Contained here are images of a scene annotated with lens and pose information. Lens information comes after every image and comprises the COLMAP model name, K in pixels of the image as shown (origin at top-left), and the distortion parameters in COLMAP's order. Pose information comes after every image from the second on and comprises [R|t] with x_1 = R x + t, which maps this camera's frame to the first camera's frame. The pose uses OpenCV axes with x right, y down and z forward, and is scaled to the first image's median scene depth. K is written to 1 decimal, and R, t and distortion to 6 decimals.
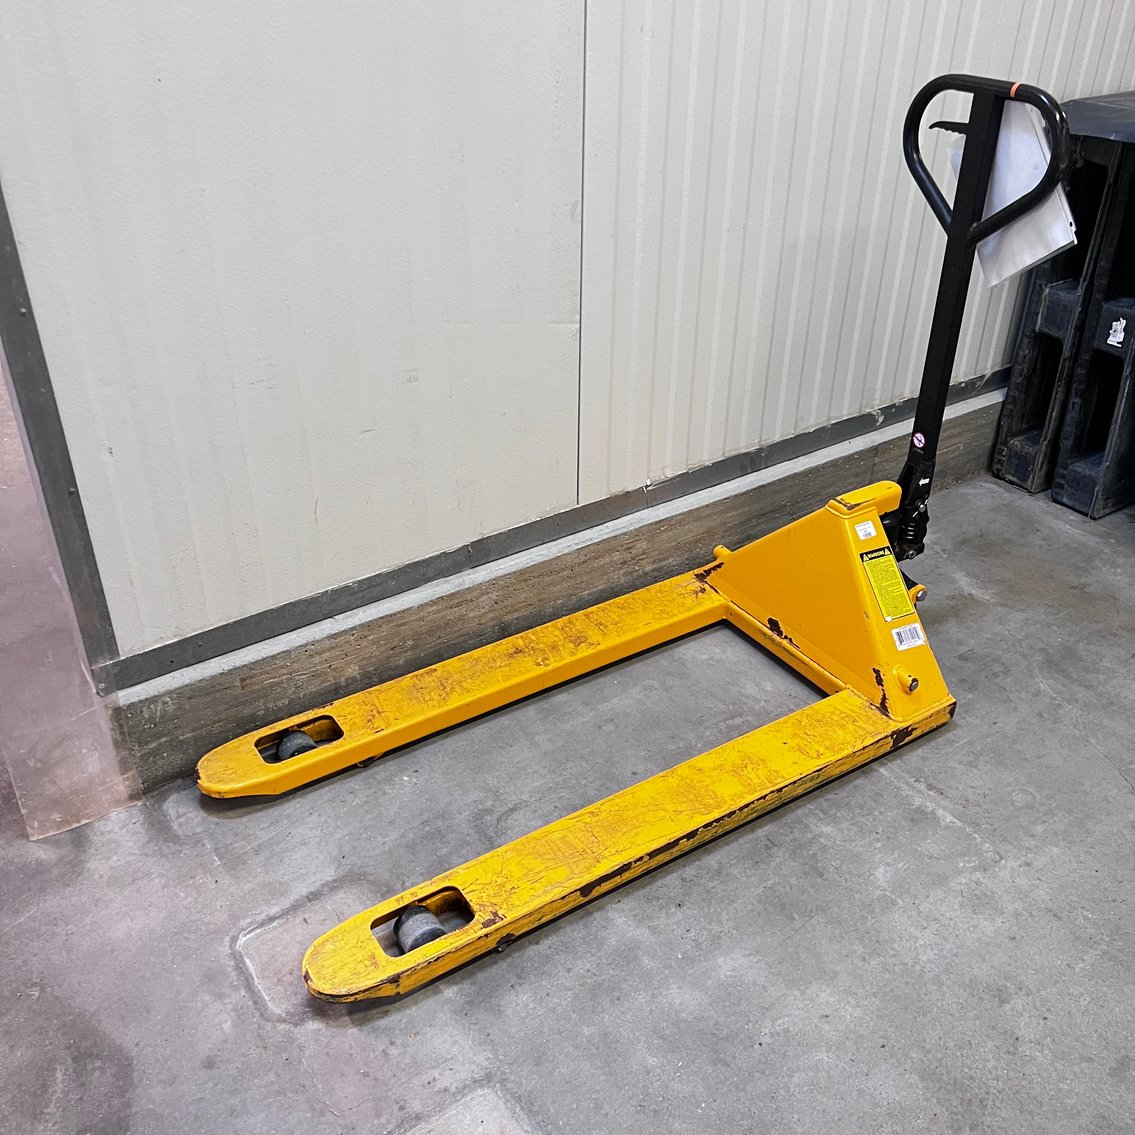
lens RADIAL K [[1136.0, 0, 567.5], [0, 1136.0, 570.4], [0, 0, 1]] dist [0.019038, 0.000000]
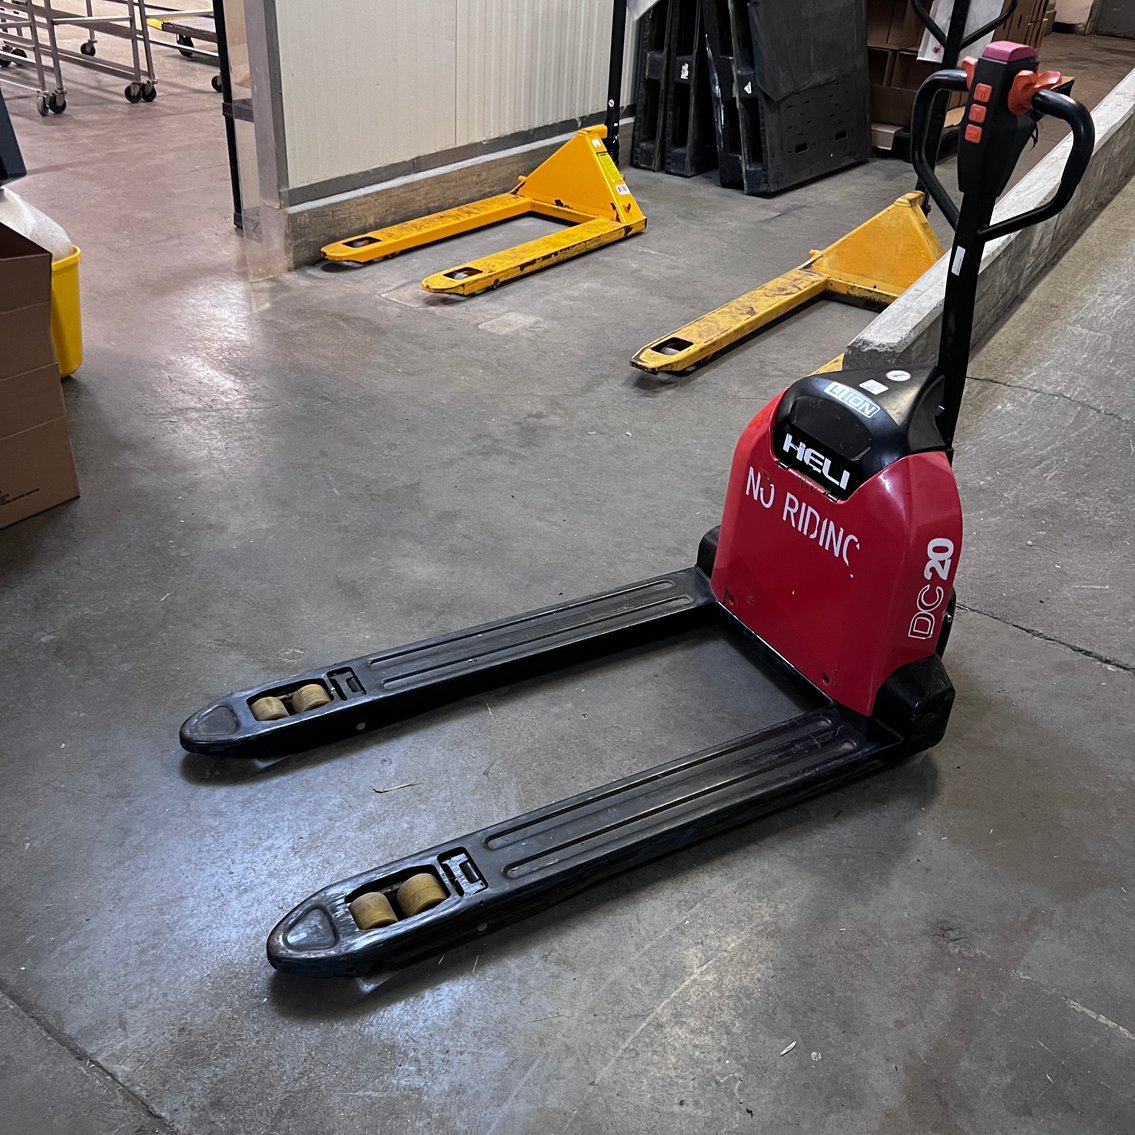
lens RADIAL K [[1136.0, 0, 568.0], [0, 1136.0, 564.8], [0, 0, 1]] dist [0.019038, 0.000000]
pose [[0.931251, -0.156019, 0.329286, -0.569086], [0.149995, 0.987716, 0.043792, 0.596946], [-0.332074, 0.008609, 0.943214, -0.917702]]
